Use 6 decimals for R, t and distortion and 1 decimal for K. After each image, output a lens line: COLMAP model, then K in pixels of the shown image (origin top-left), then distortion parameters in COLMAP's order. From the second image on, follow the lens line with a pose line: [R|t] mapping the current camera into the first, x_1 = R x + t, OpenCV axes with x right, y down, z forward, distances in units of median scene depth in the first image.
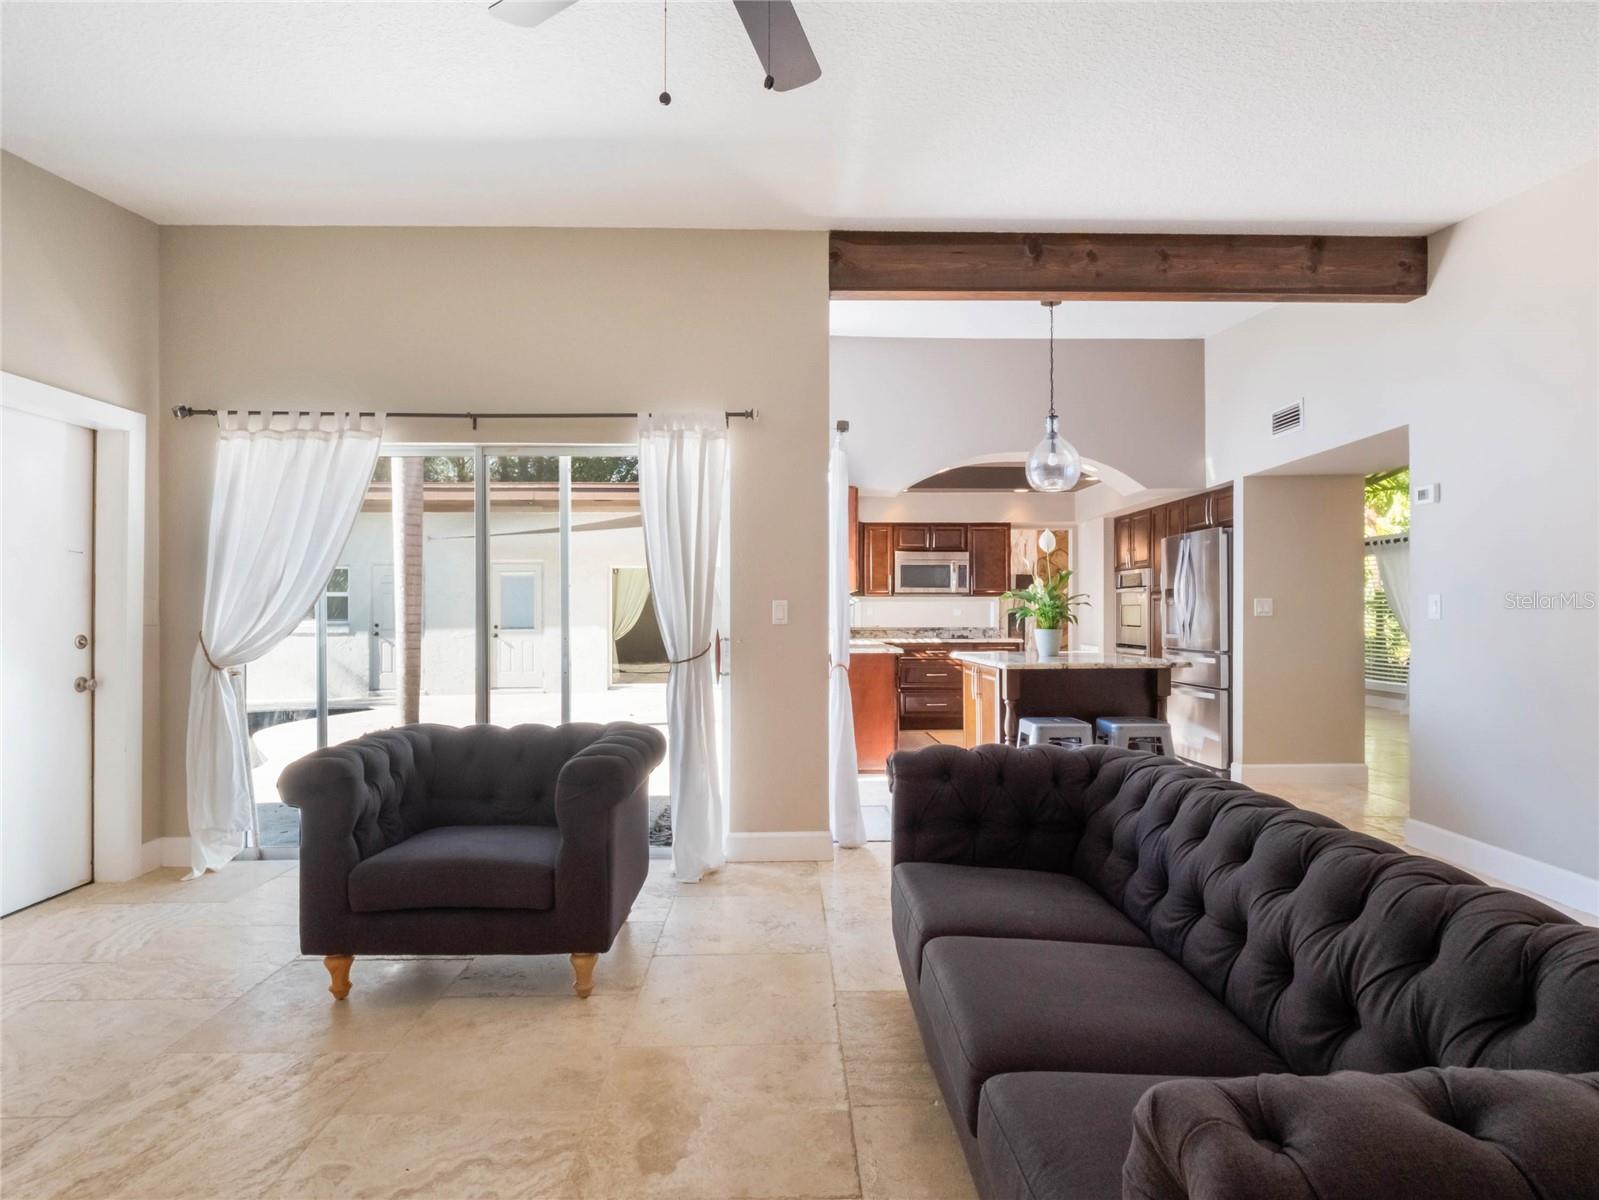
lens RADIAL K [[854.4, 0, 798.3], [0, 854.4, 604.5], [0, 0, 1]] dist [0.002839, -0.000959]
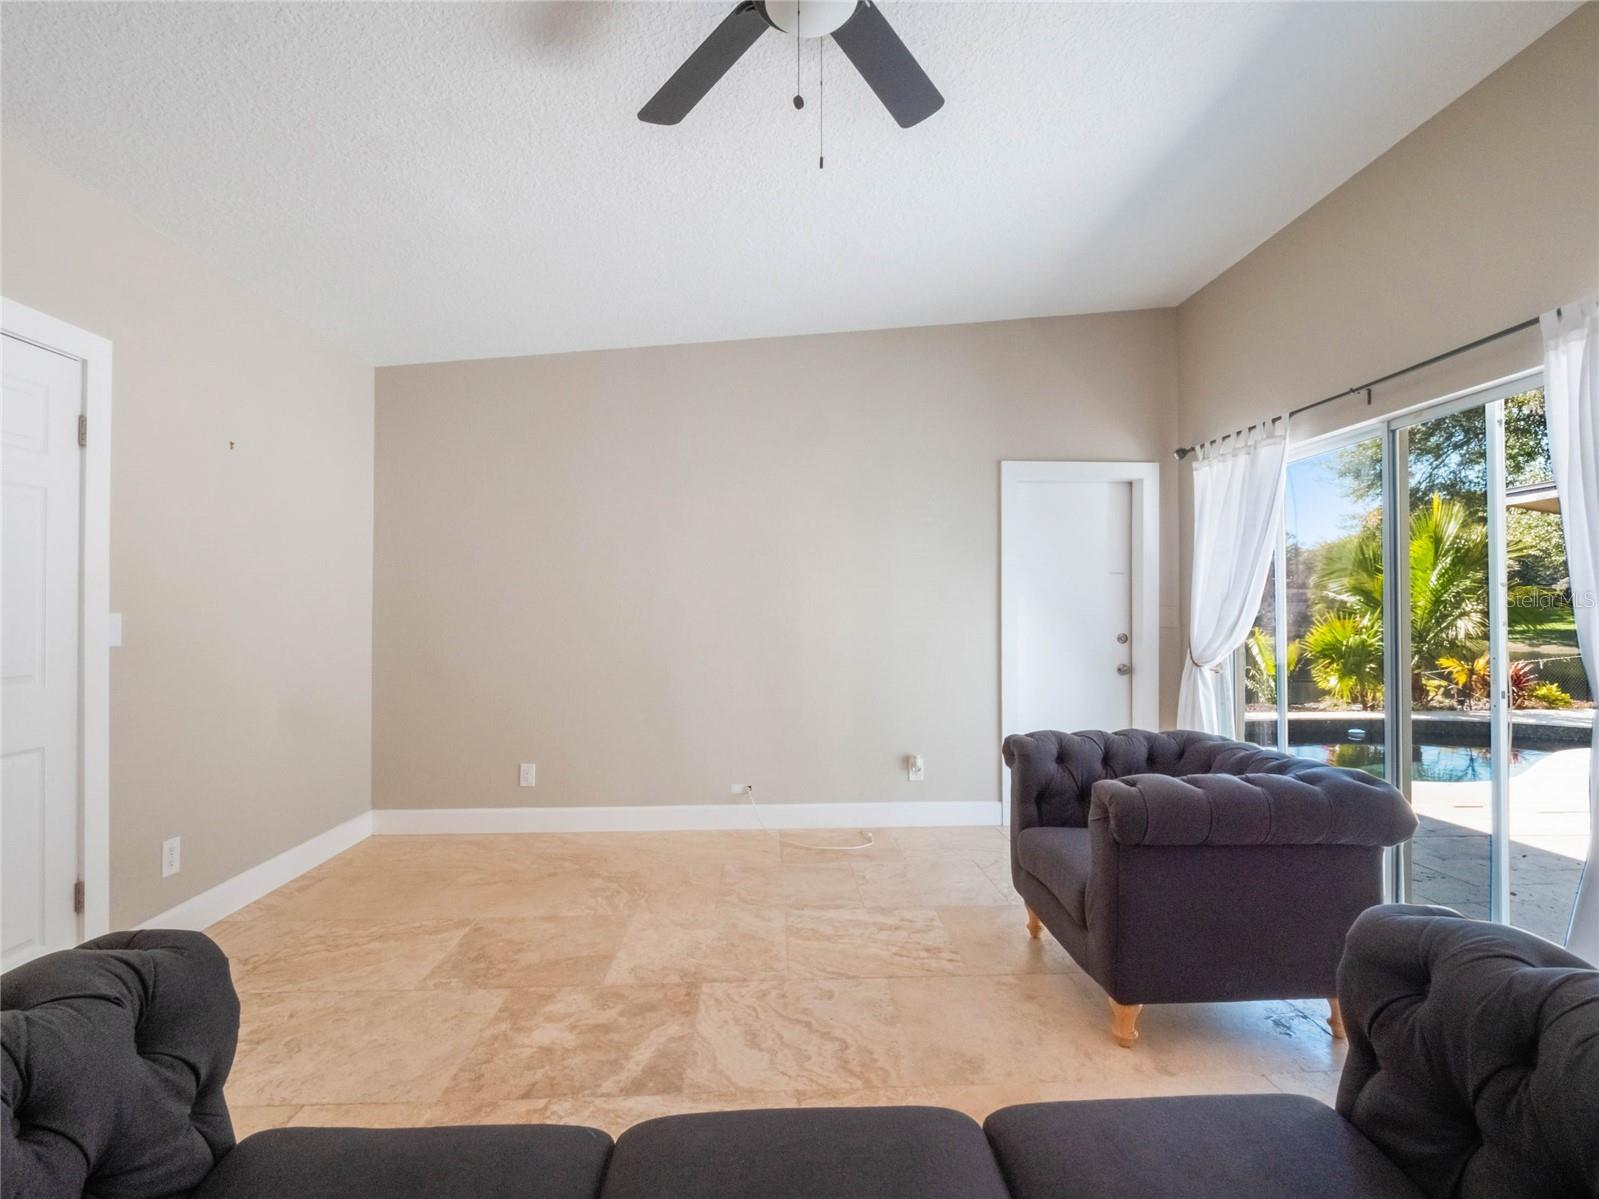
lens RADIAL K [[786.0, 0, 799.5], [0, 786.0, 599.5], [0, 0, 1]] dist [0.002319, -0.011921]
pose [[0.026275, -0.014655, -0.999547, 0.402451], [0.005738, 0.999878, -0.014509, -0.003551], [0.999638, -0.005354, 0.026356, 0.441308]]
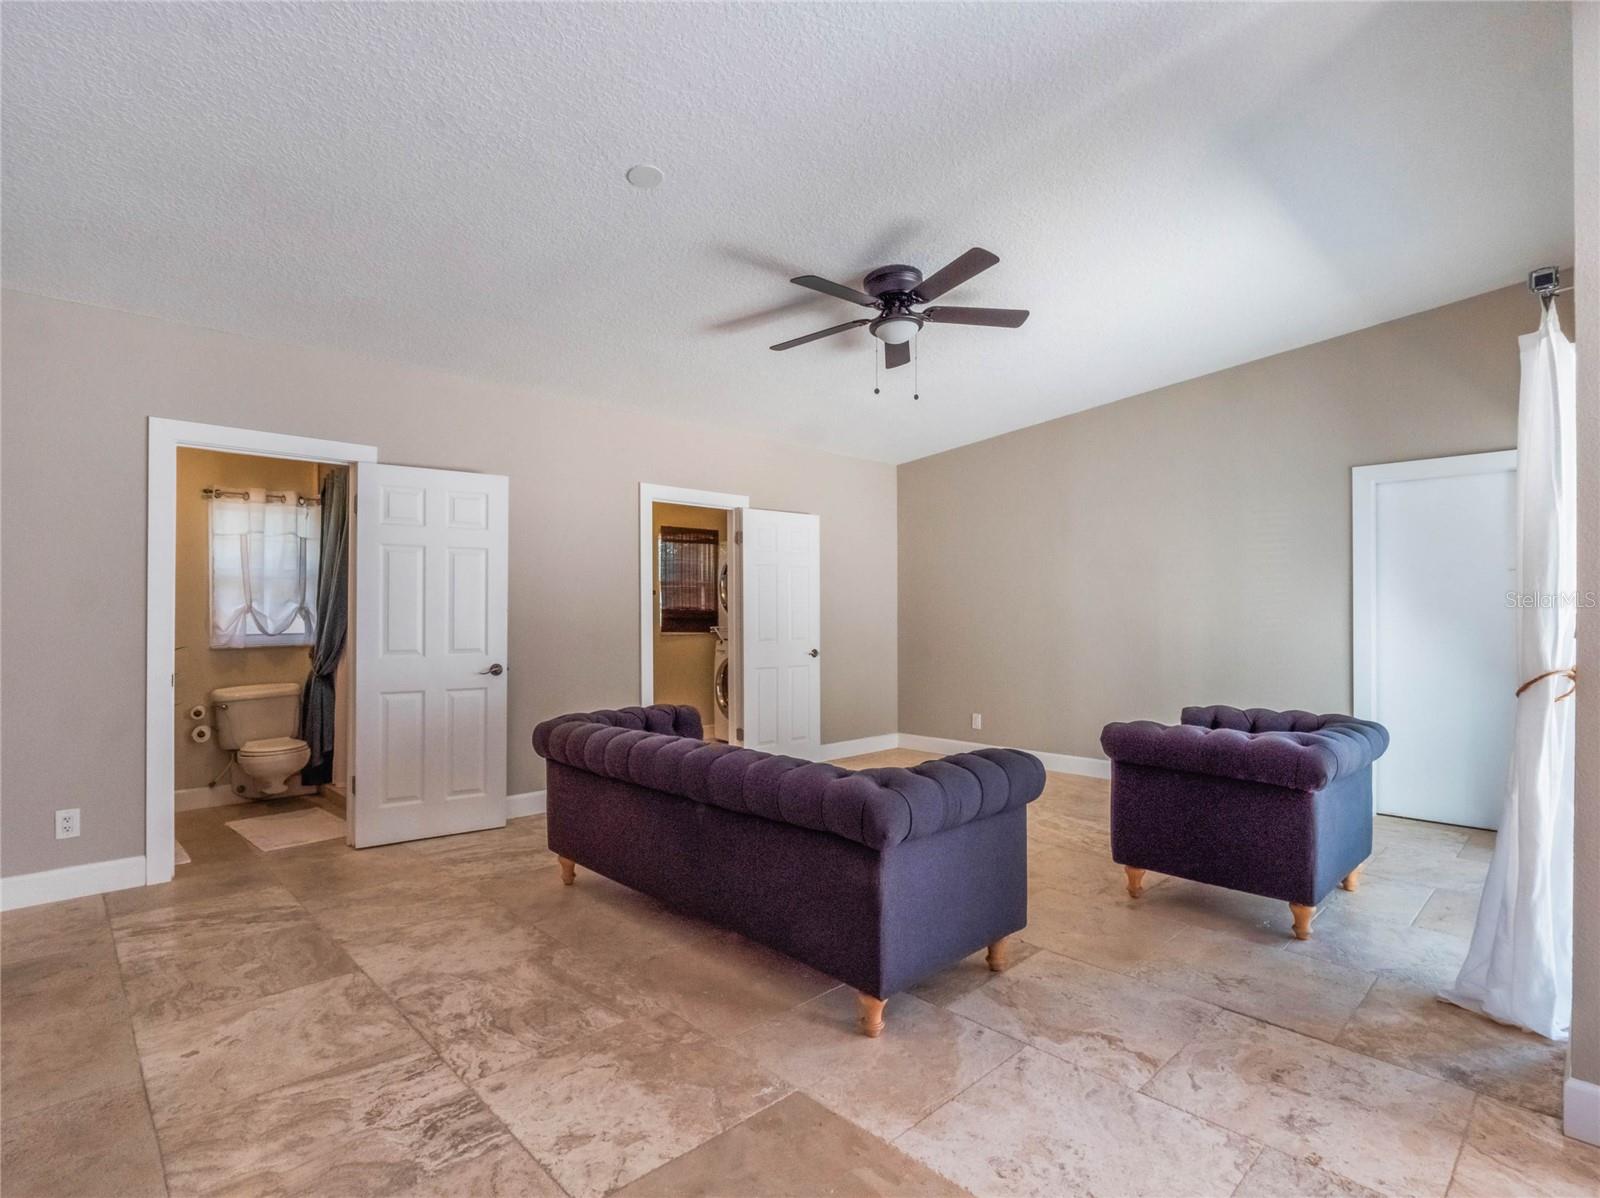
lens RADIAL K [[786.5, 0, 800.0], [0, 786.5, 599.0], [0, 0, 1]] dist [0.002319, -0.011921]
pose [[-0.736300, -0.008977, -0.676595, 0.708049], [0.007450, 0.999744, -0.021373, -0.001793], [0.676614, -0.020777, -0.736045, 1.100947]]
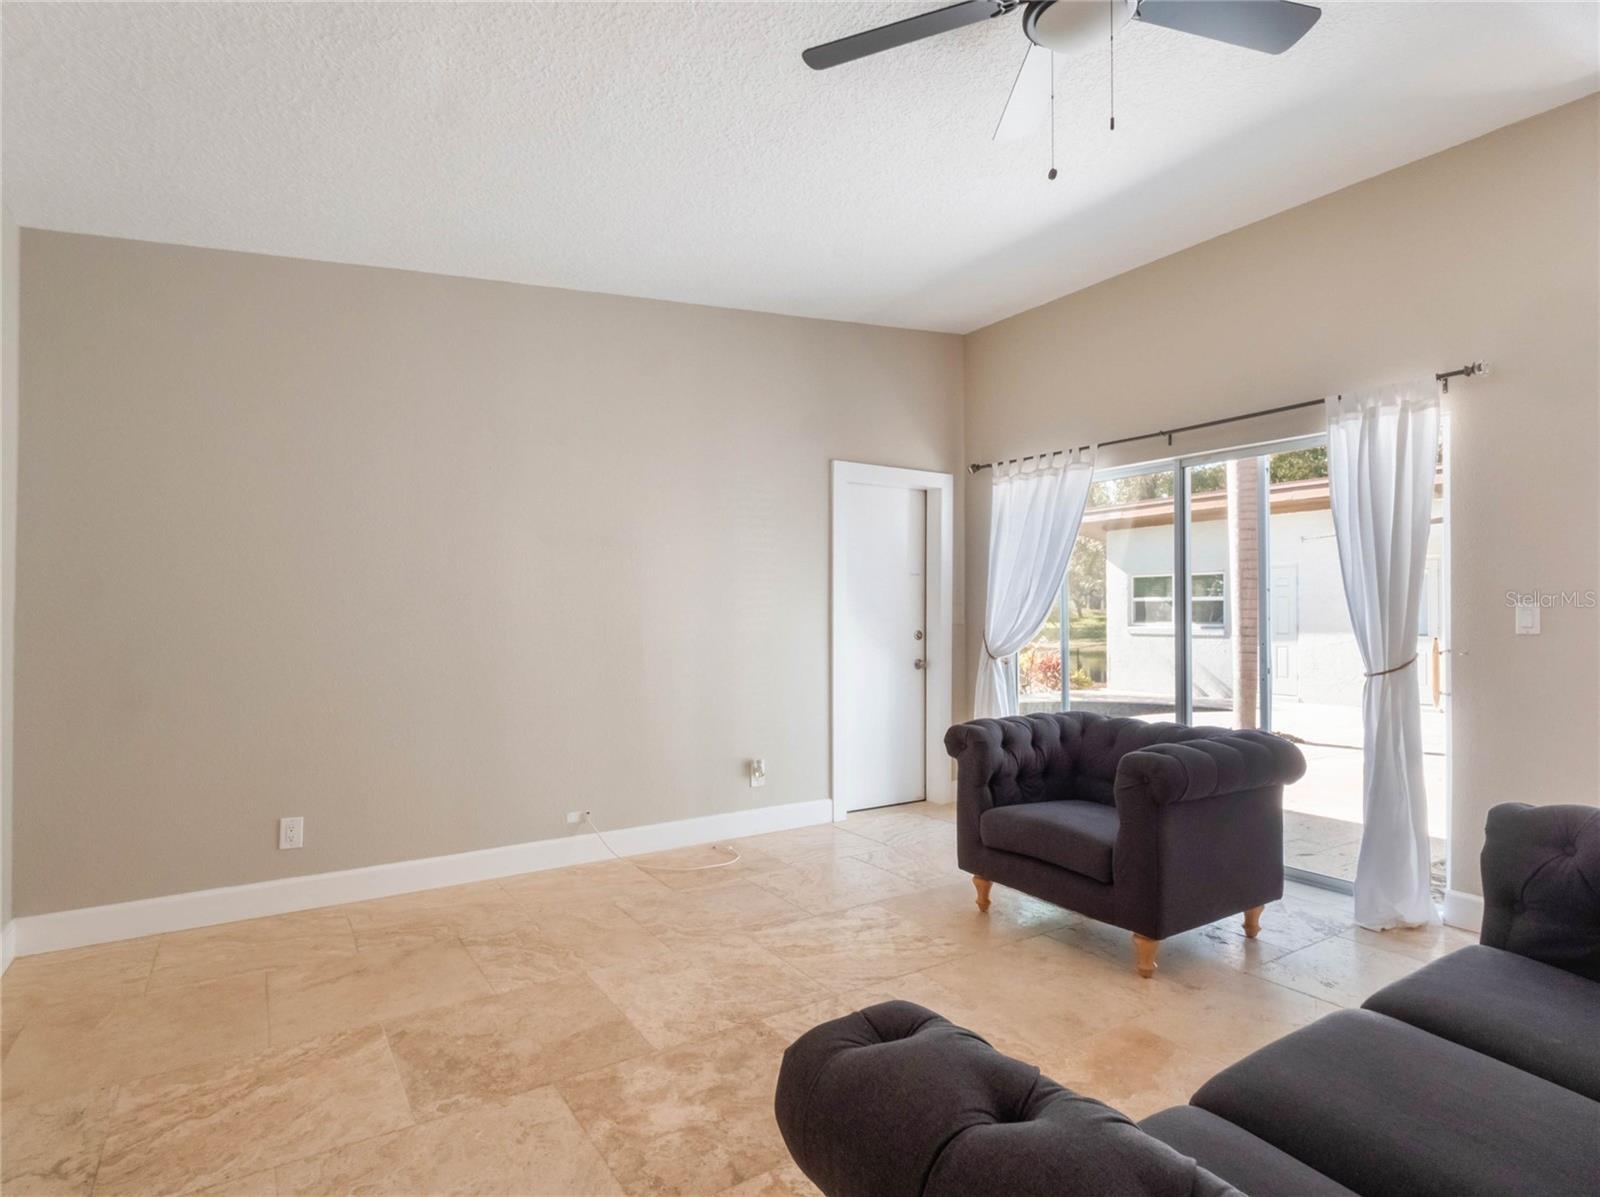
lens RADIAL K [[855.0, 0, 798.8], [0, 855.0, 603.0], [0, 0, 1]] dist [0.002839, -0.000959]
pose [[0.527409, -0.008851, -0.849565, 0.300122], [0.003980, 0.999960, -0.007947, -0.001158], [0.849602, 0.000810, 0.527423, 0.046672]]
